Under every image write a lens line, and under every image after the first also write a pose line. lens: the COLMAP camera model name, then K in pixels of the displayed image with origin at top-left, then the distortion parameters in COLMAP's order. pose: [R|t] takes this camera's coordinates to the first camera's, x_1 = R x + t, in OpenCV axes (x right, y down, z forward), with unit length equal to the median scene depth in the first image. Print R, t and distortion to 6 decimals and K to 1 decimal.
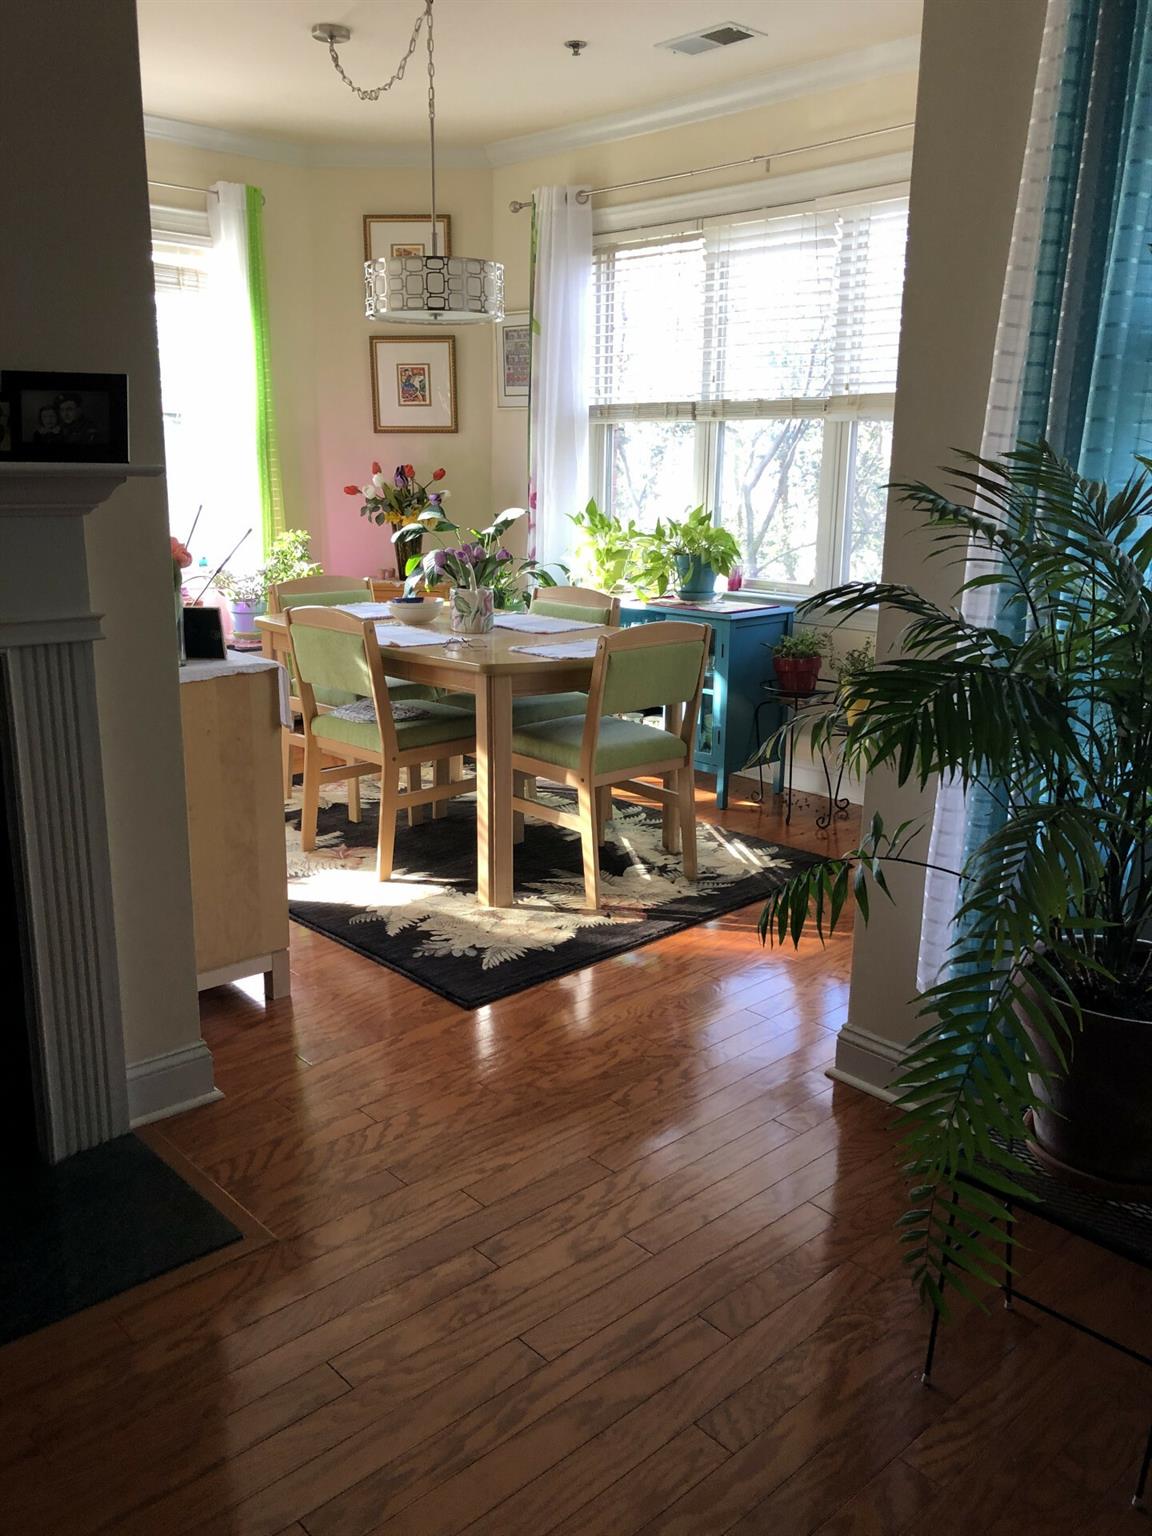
lens RADIAL K [[1257.5, 0, 585.3], [0, 1257.5, 760.0], [0, 0, 1]] dist [0.071574, -0.108728]
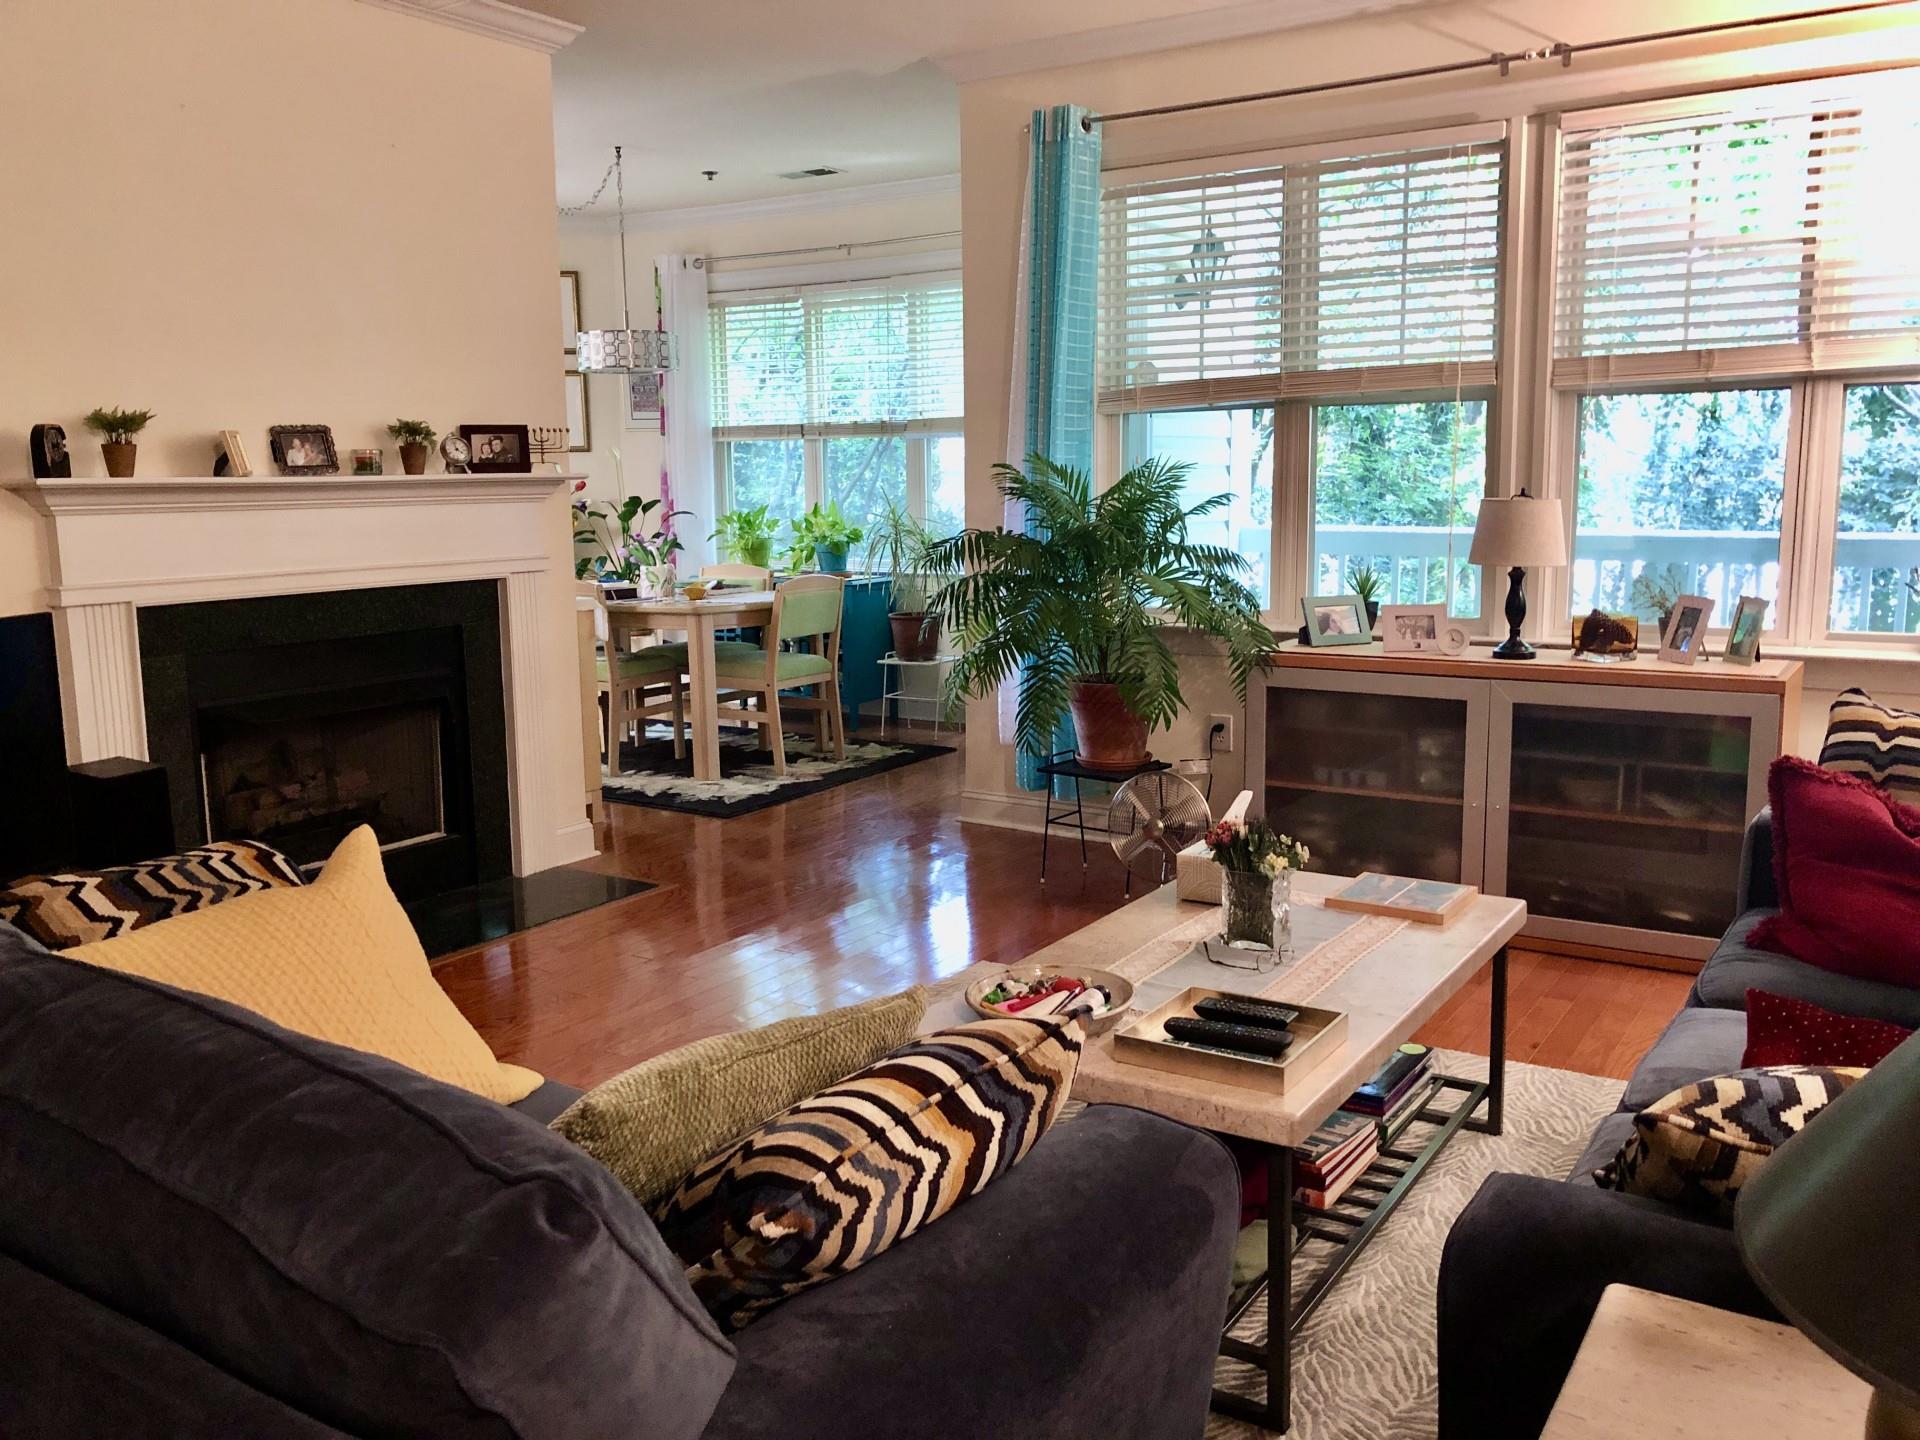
lens RADIAL K [[1571.8, 0, 963.5], [0, 1571.8, 712.2], [0, 0, 1]] dist [0.071574, -0.108728]
pose [[0.970006, -0.059377, 0.235717, -0.204694], [0.079029, 0.994061, -0.074812, 0.186021], [-0.229875, 0.091196, 0.968938, -0.750812]]
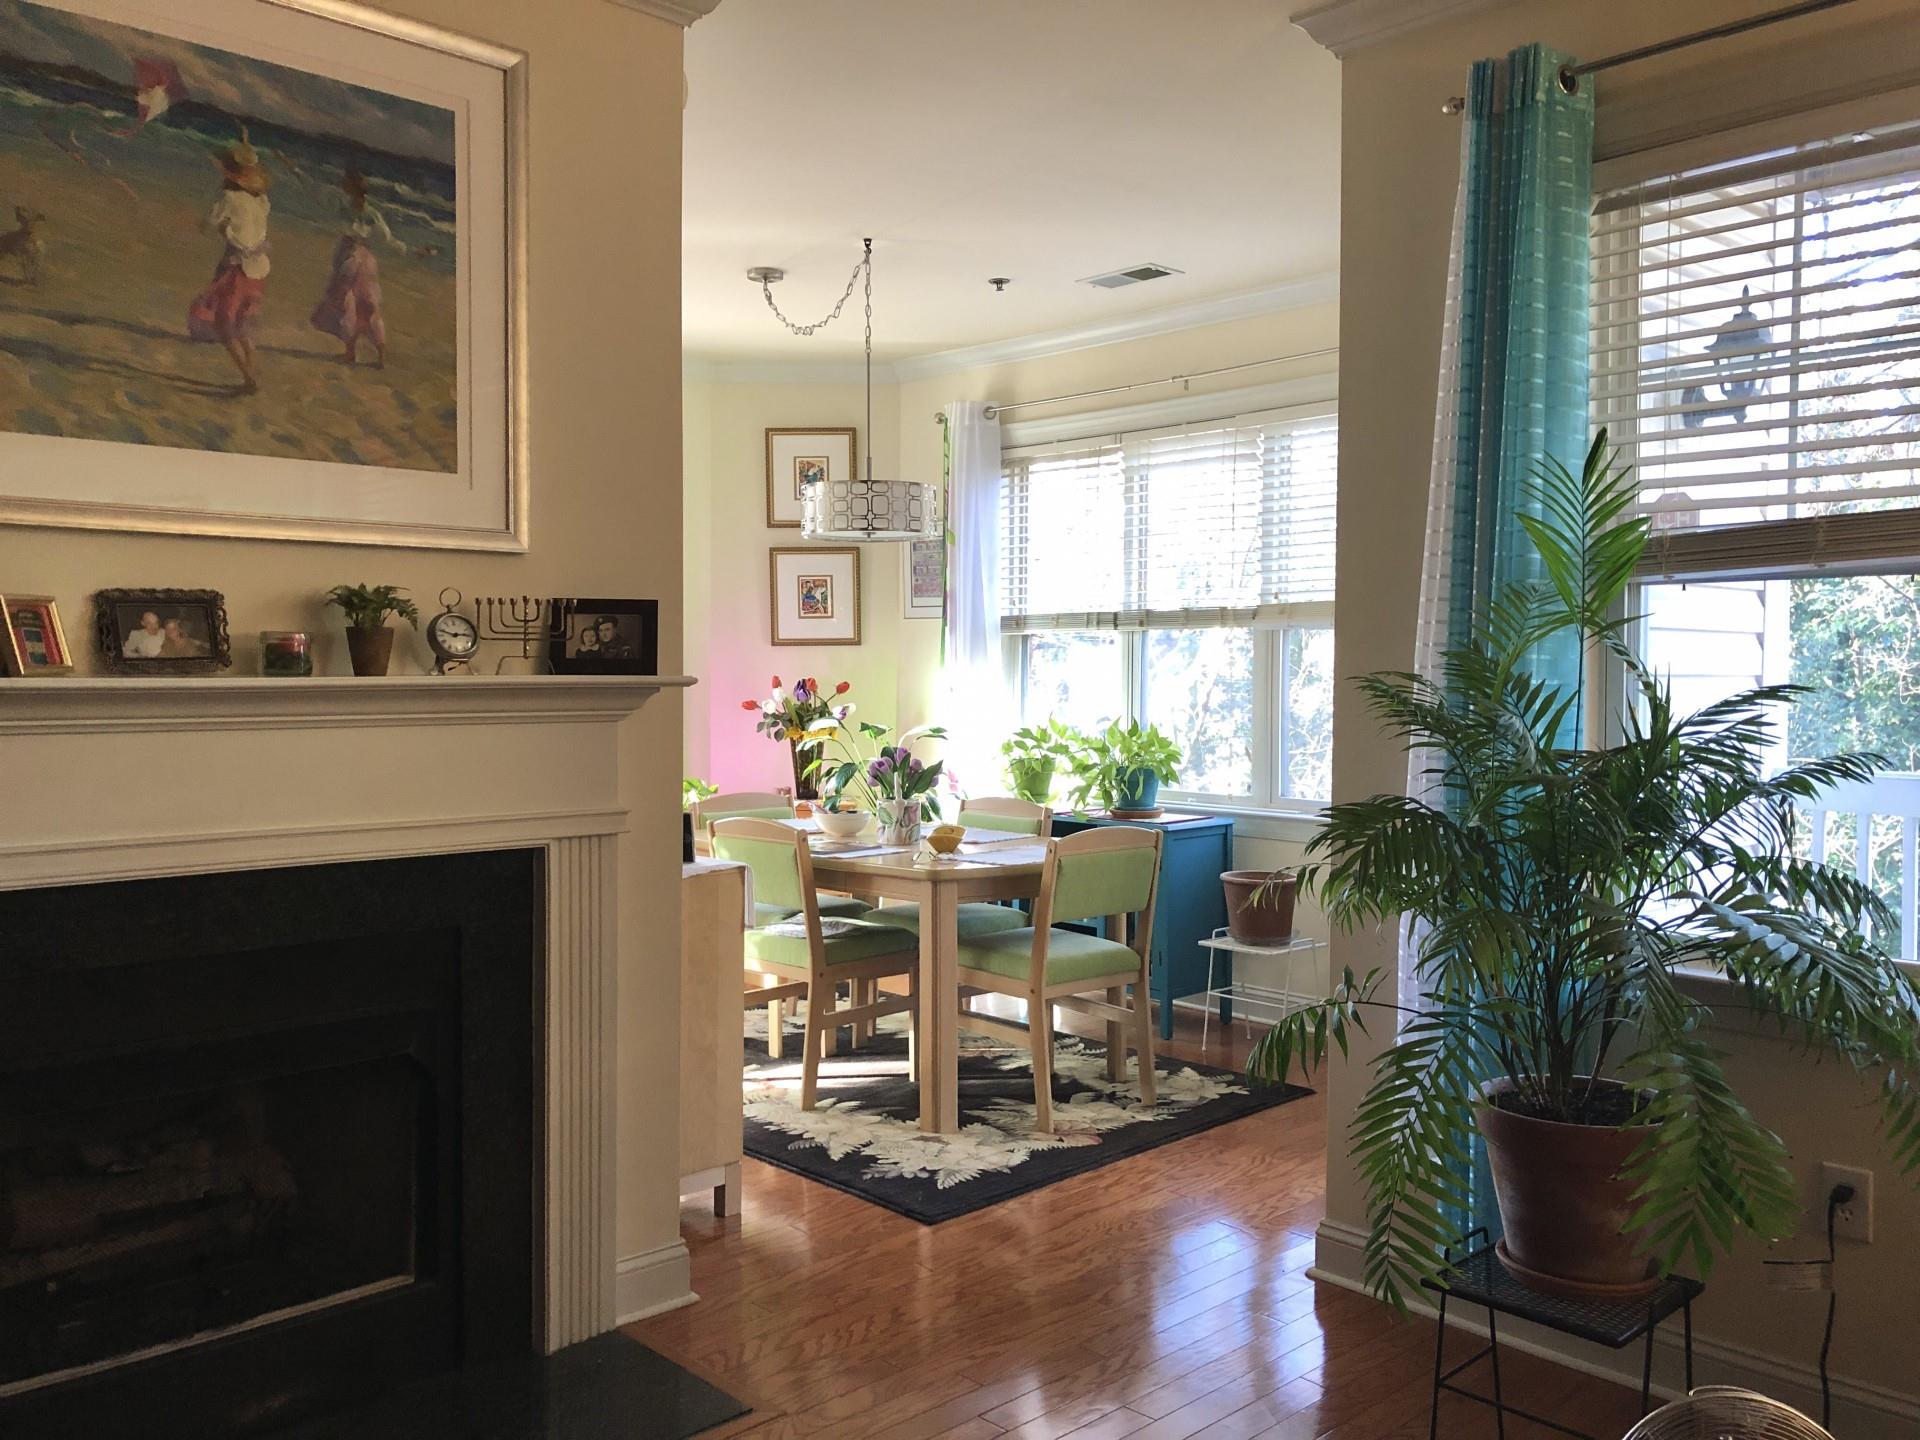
lens RADIAL K [[1571.8, 0, 963.5], [0, 1571.8, 712.2], [0, 0, 1]] dist [0.071574, -0.108728]
pose [[0.999904, -0.008804, 0.010712, -0.060752], [0.010837, 0.978144, -0.207647, 0.052144], [-0.008649, 0.207743, 0.978145, -0.207388]]
